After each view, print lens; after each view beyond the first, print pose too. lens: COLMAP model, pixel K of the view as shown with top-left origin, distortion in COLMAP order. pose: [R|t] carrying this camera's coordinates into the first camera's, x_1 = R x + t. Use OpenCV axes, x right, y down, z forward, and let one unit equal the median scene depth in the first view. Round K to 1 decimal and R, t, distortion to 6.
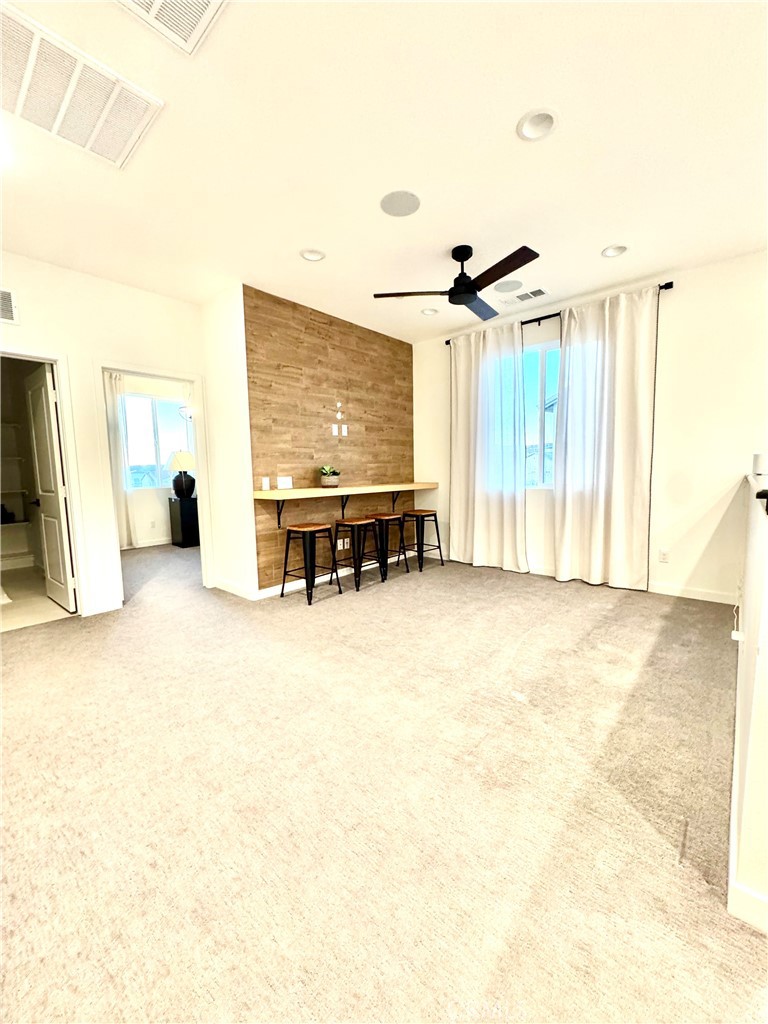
lens RADIAL K [[409.2, 0, 385.7], [0, 409.2, 511.3], [0, 0, 1]] dist [-0.003195, 0.000247]
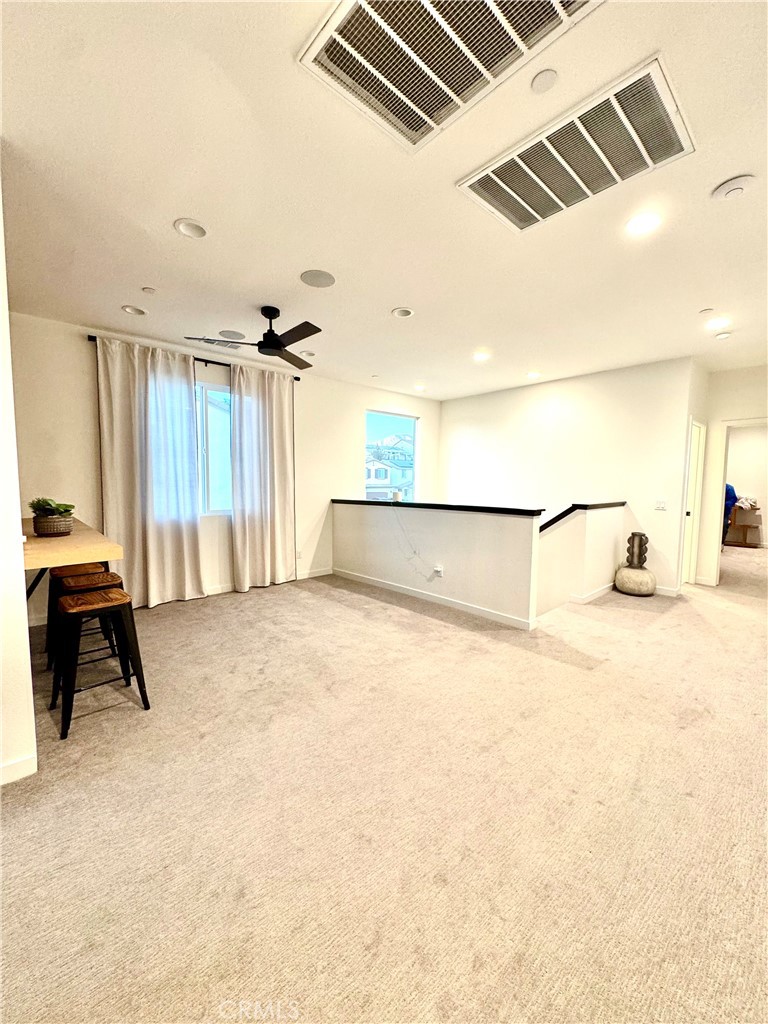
lens RADIAL K [[409.2, 0, 385.7], [0, 409.2, 511.3], [0, 0, 1]] dist [-0.003195, 0.000247]
pose [[0.116341, -0.053757, 0.991753, -0.881161], [0.093359, 0.994705, 0.042965, -0.094468], [-0.988812, 0.087591, 0.120744, 0.562518]]
